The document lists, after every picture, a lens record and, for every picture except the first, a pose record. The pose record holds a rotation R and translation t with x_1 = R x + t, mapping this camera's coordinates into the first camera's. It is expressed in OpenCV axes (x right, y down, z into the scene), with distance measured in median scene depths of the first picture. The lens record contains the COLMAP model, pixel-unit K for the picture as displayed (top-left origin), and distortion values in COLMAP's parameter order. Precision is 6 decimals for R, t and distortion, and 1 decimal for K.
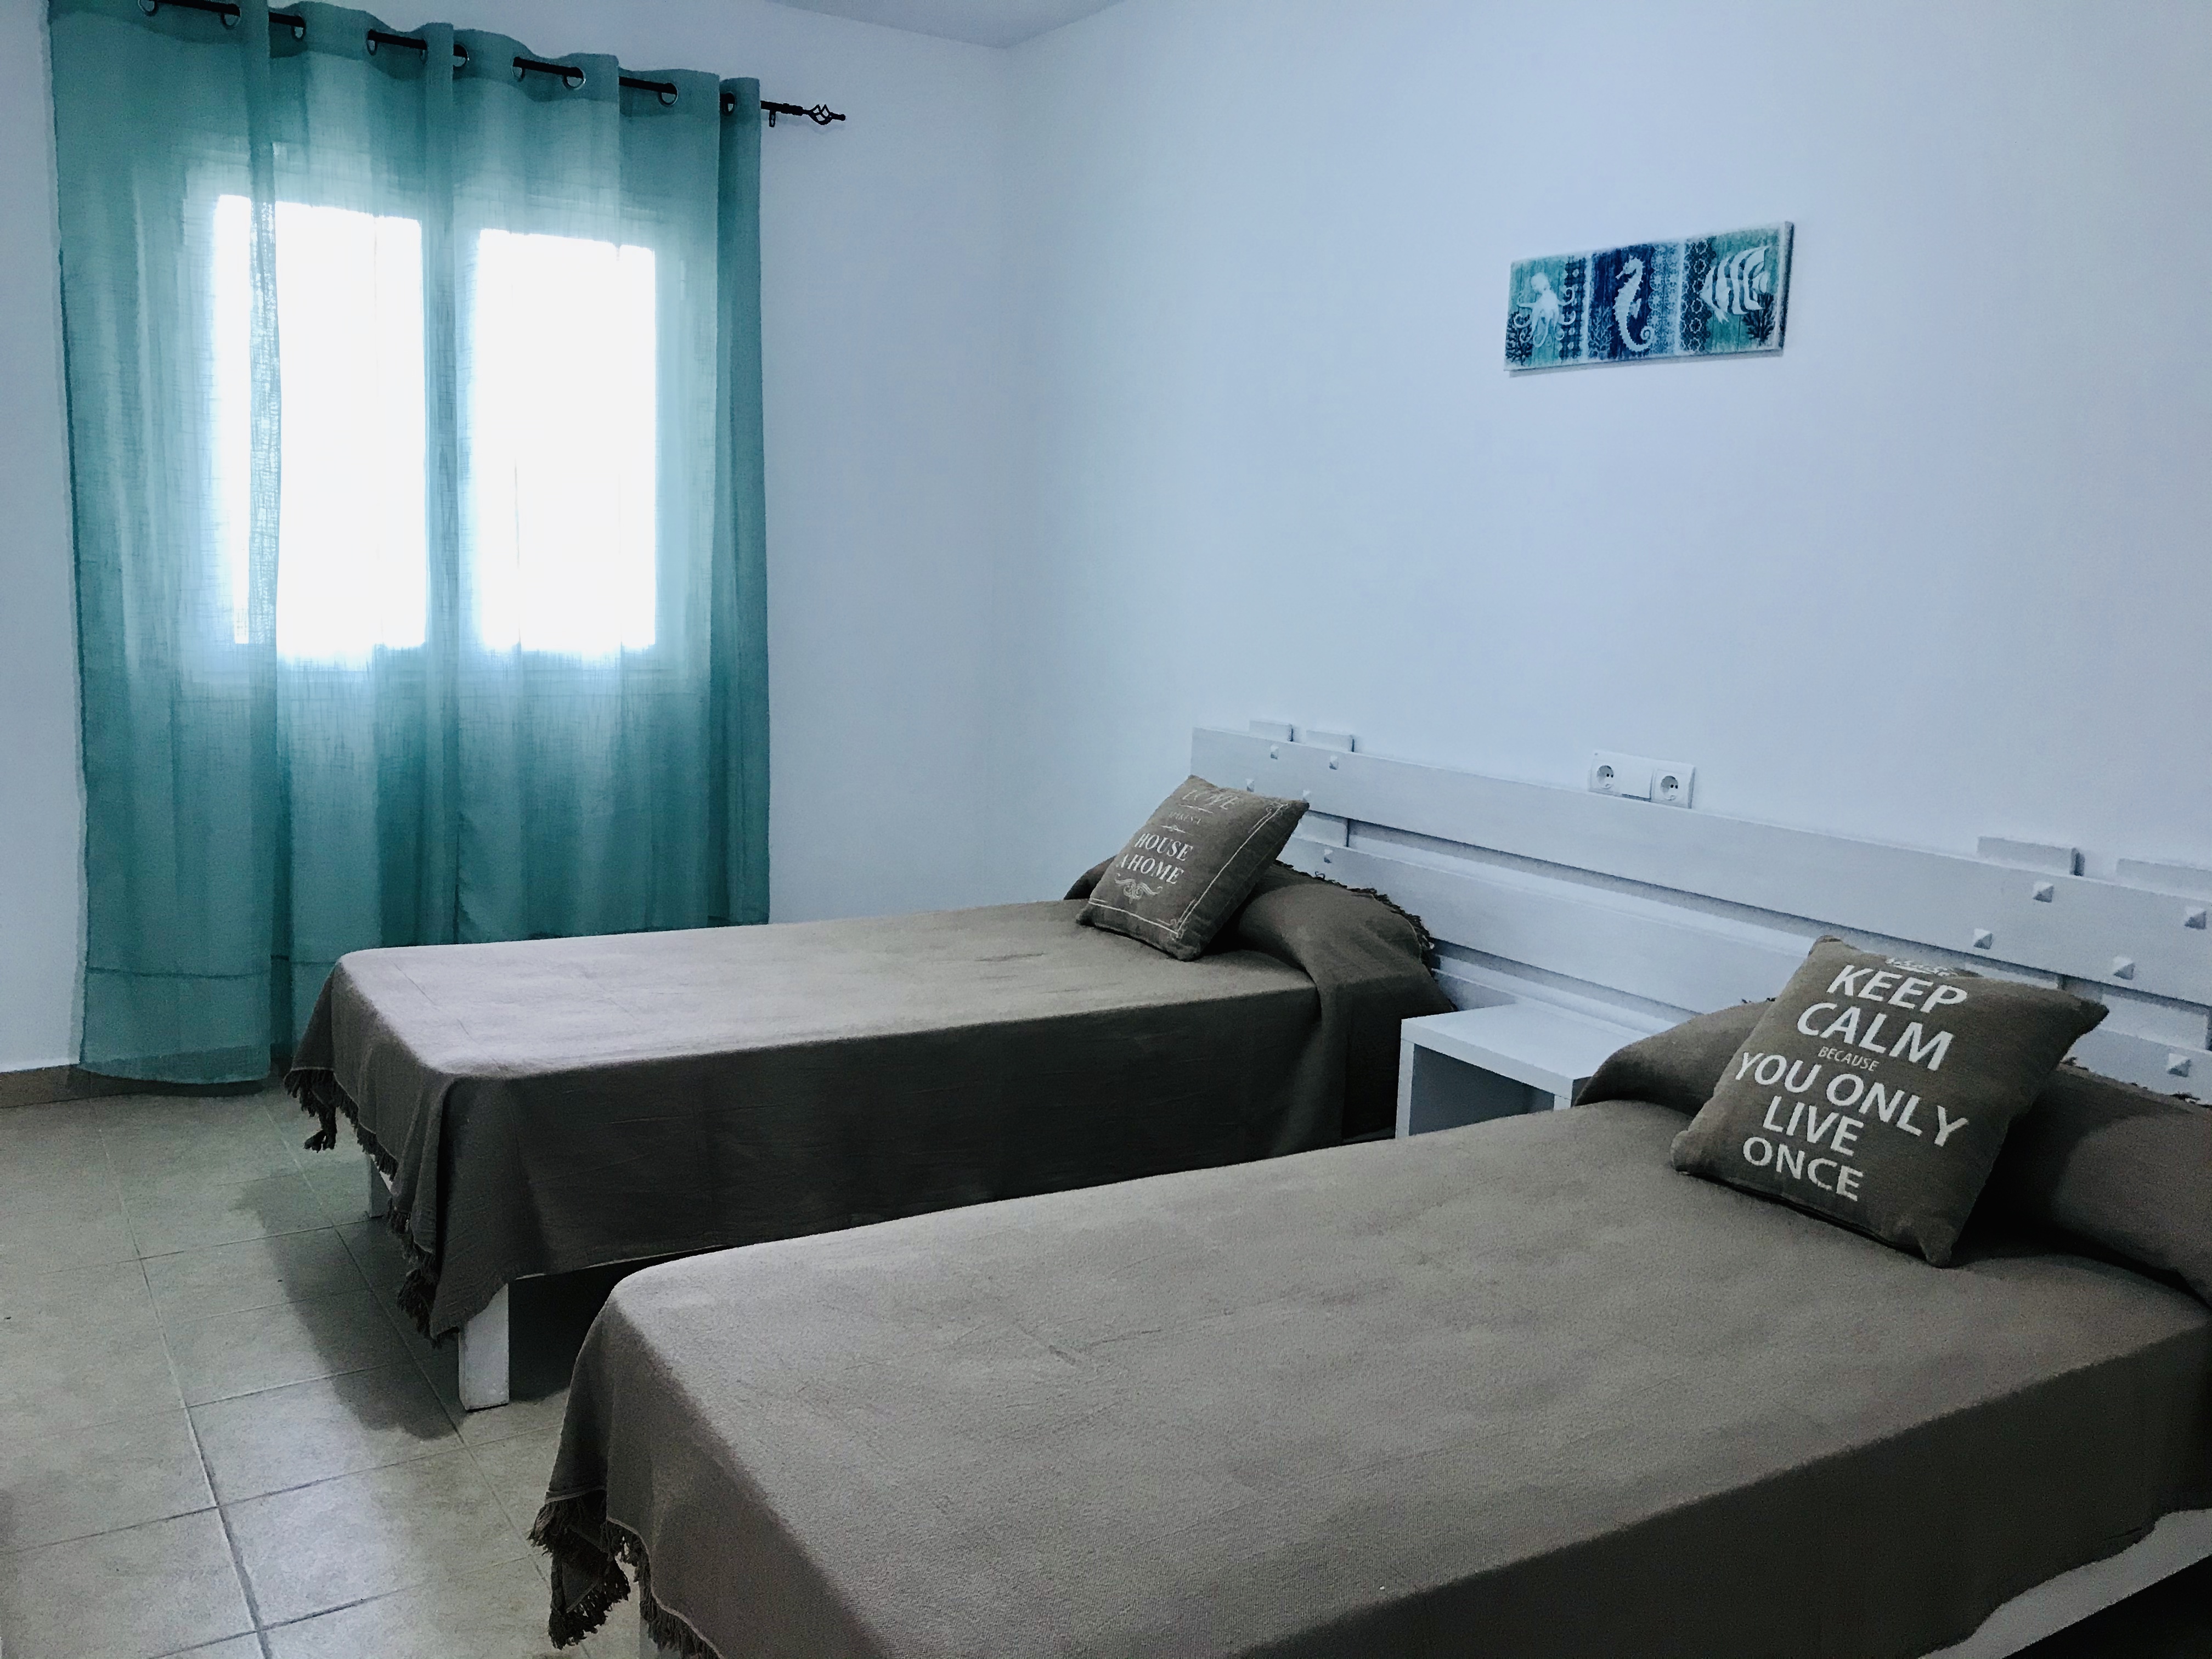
lens RADIAL K [[1810.2, 0, 1106.0], [0, 1810.2, 829.5], [0, 0, 1]] dist [-0.001693, -0.006208]
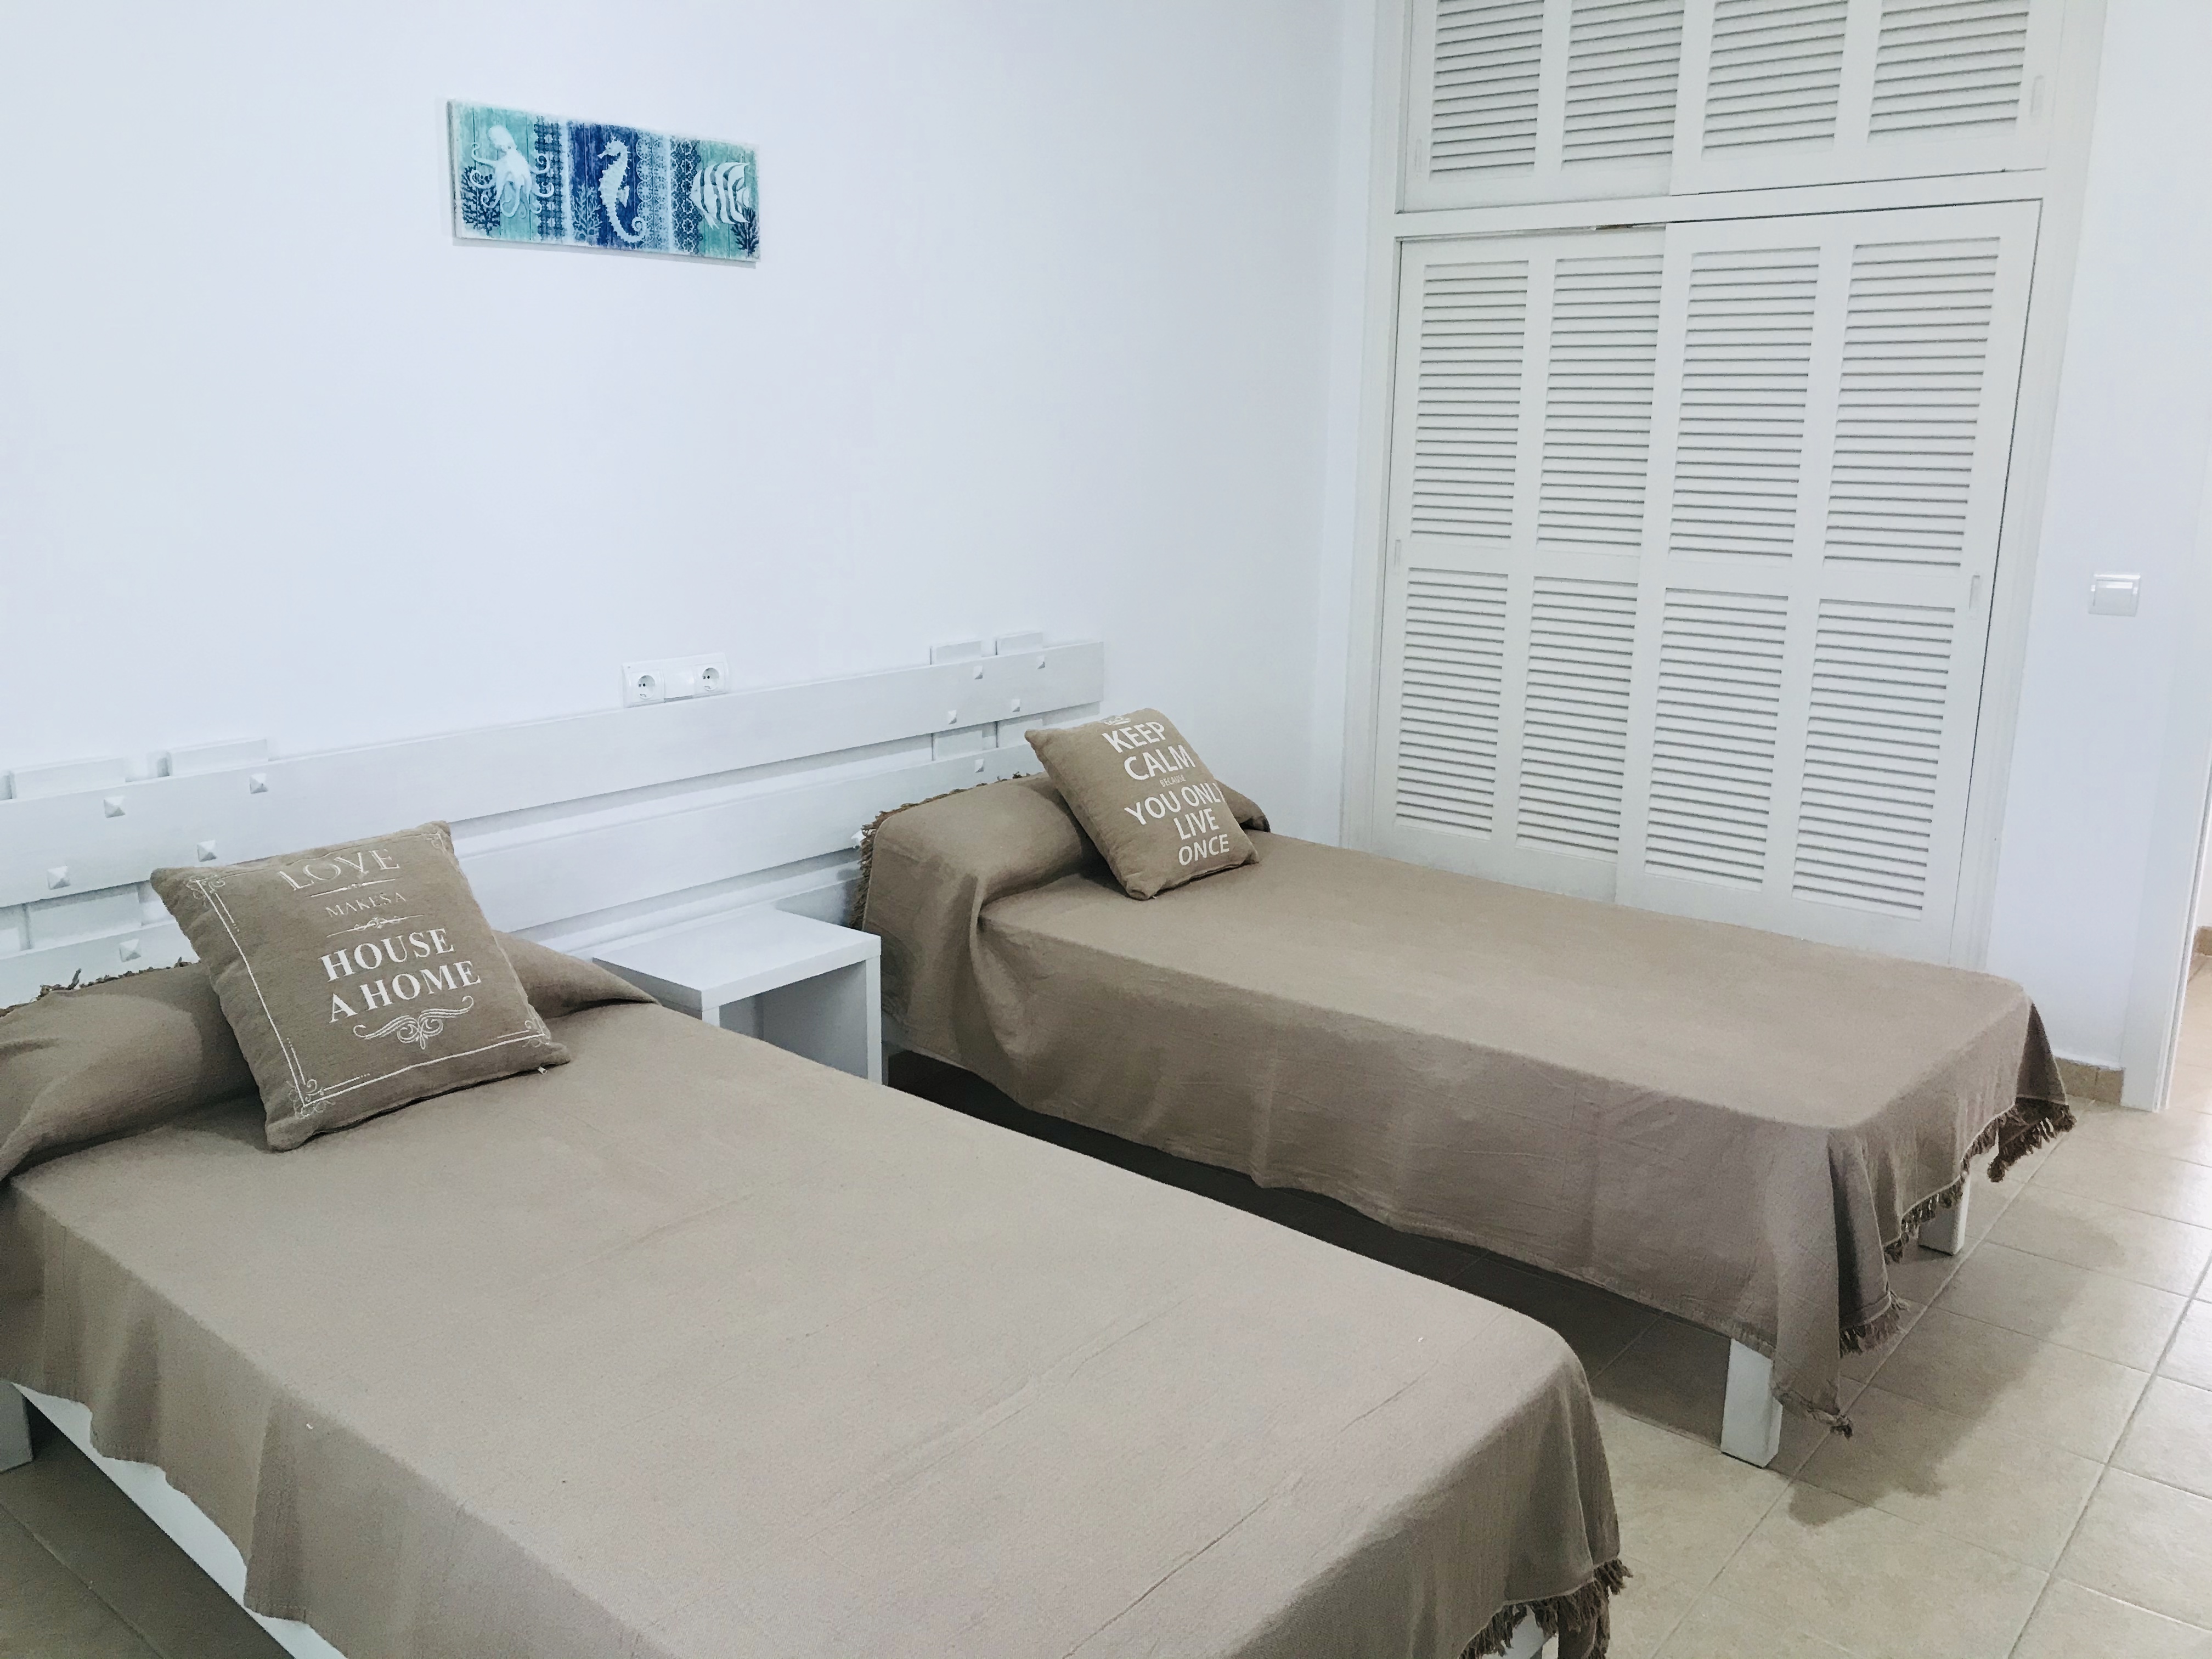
lens RADIAL K [[1829.6, 0, 1149.5], [0, 1829.6, 841.7], [0, 0, 1]] dist [0.008175, -0.052588]
pose [[-0.327625, -0.269202, 0.905645, -0.789648], [0.114989, 0.940062, 0.321031, -0.256047], [-0.937784, 0.209317, -0.277032, 1.124268]]
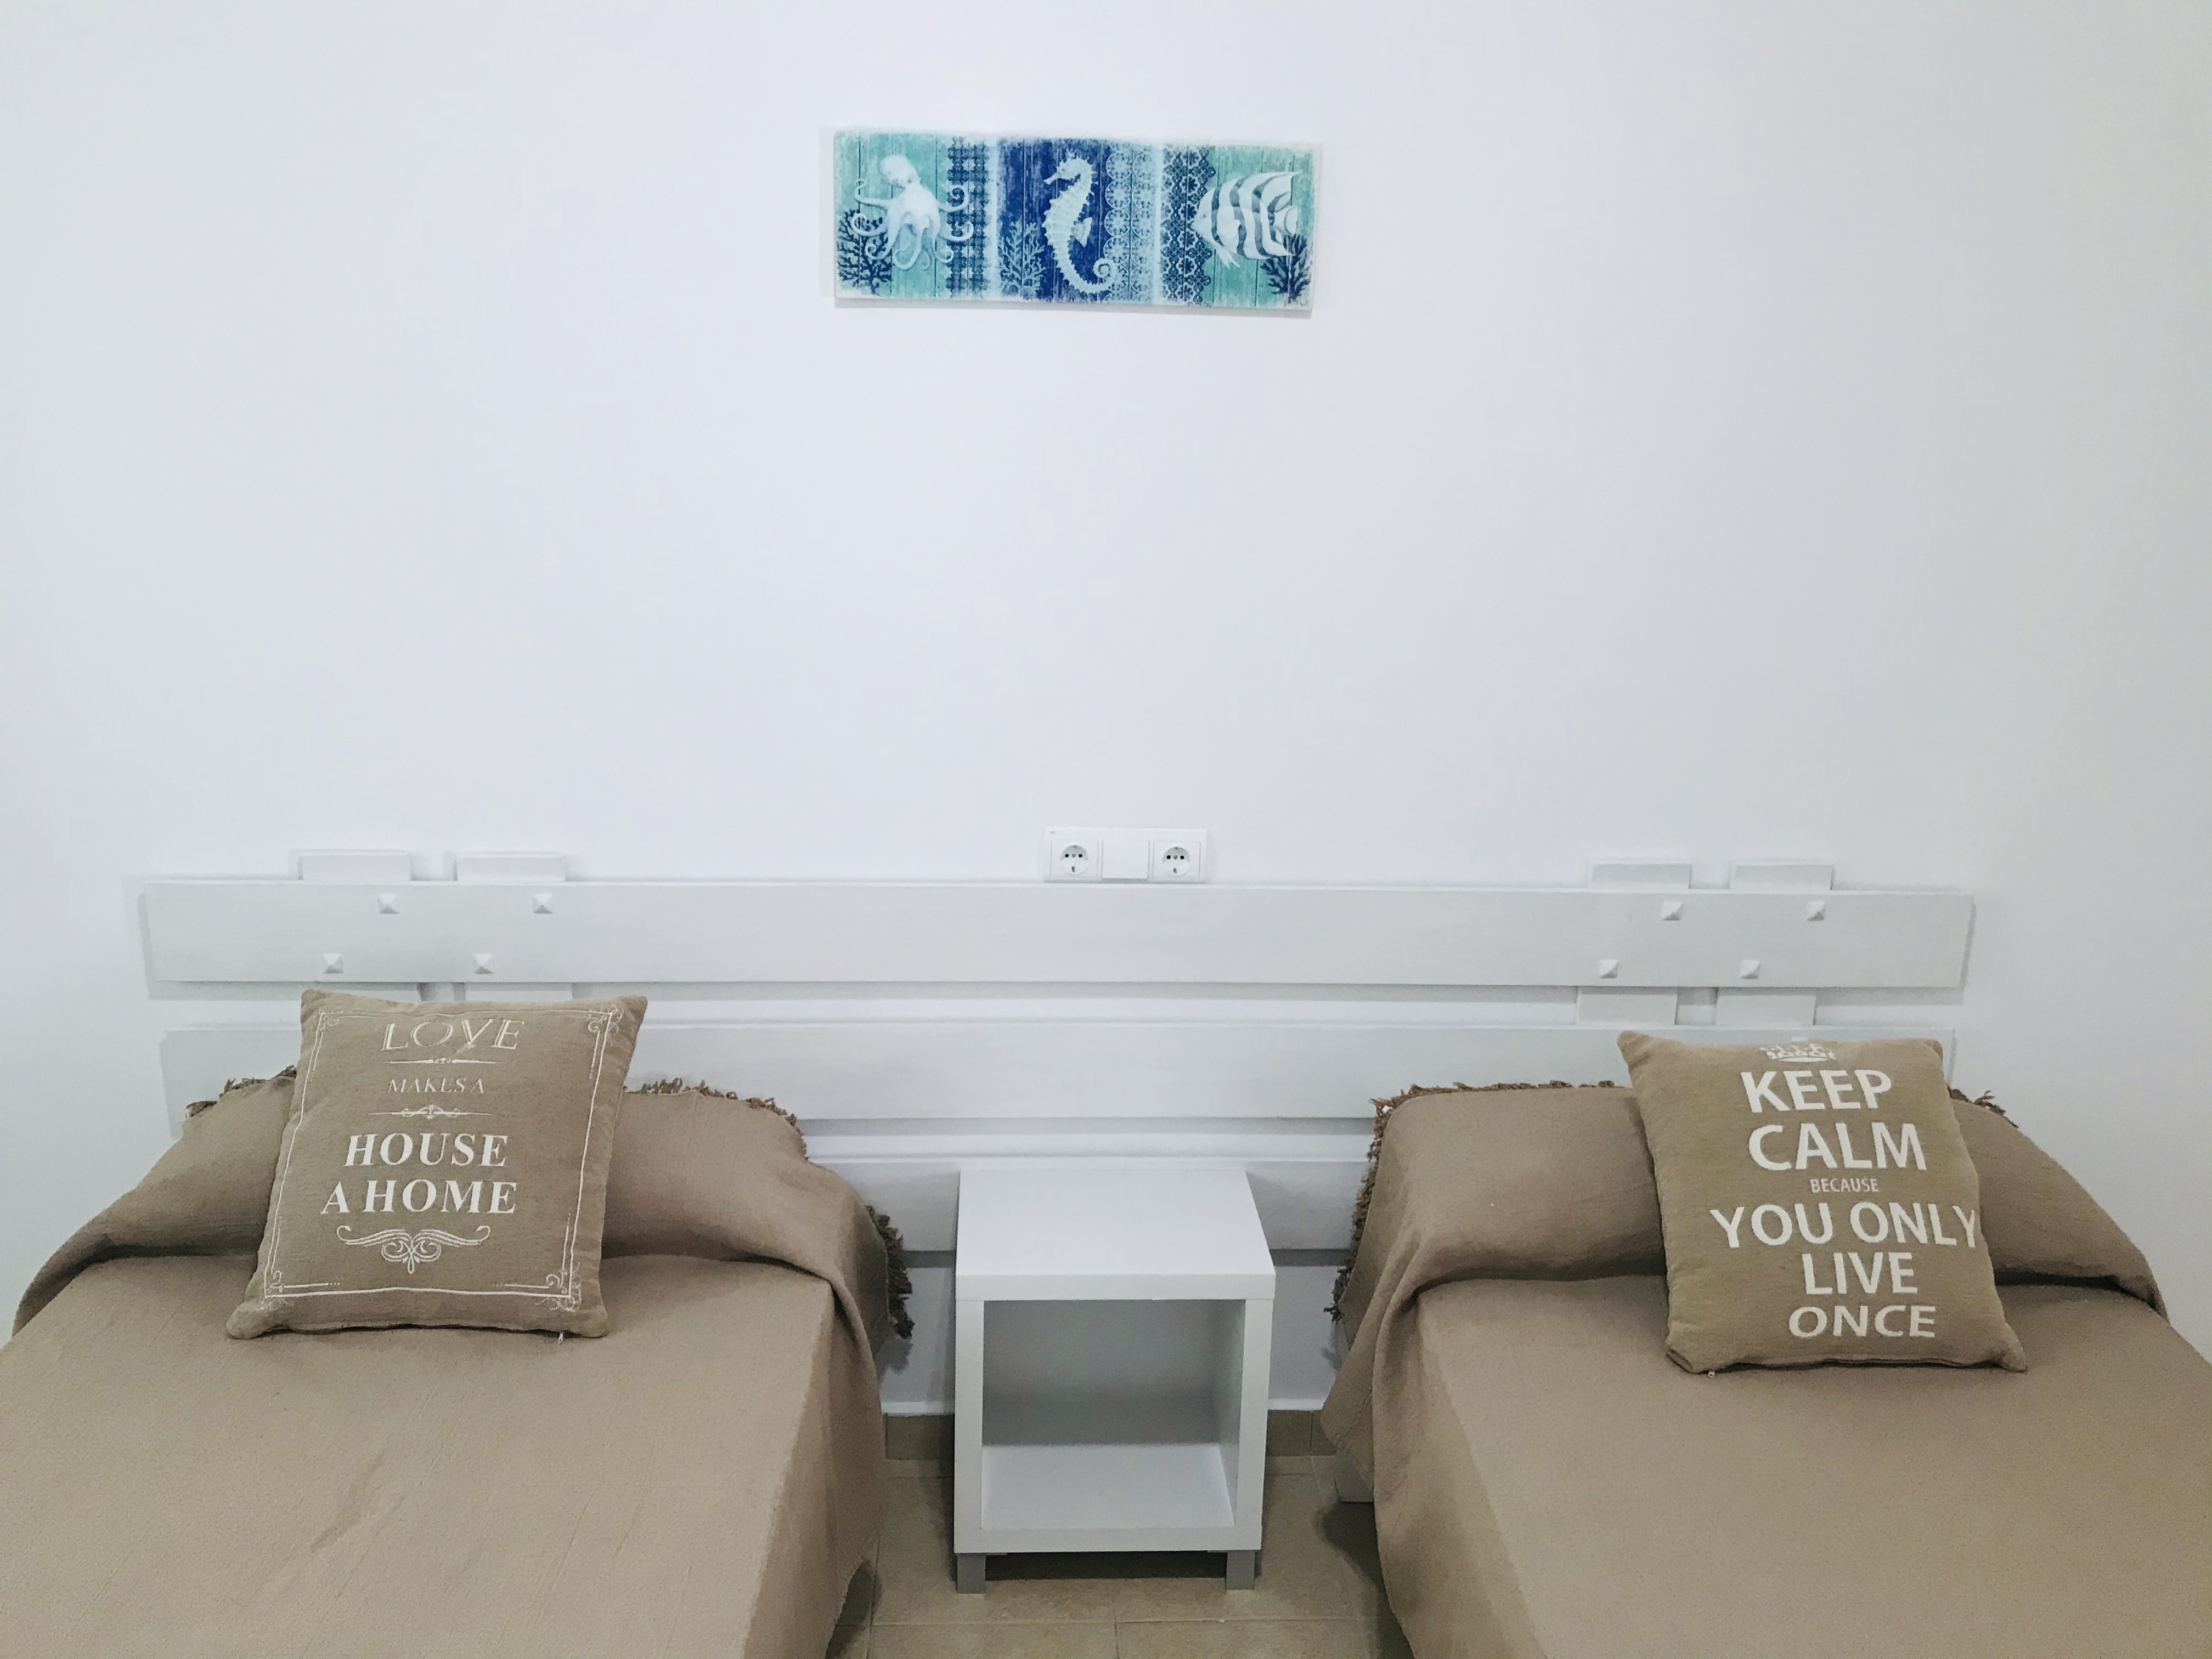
lens RADIAL K [[1806.4, 0, 1087.1], [0, 1806.4, 823.2], [0, 0, 1]] dist [0.010023, -0.000724]
pose [[0.503507, -0.256328, 0.825092, -0.370710], [0.129355, 0.966578, 0.221345, -0.229197], [-0.854253, -0.004719, 0.519836, 0.653092]]
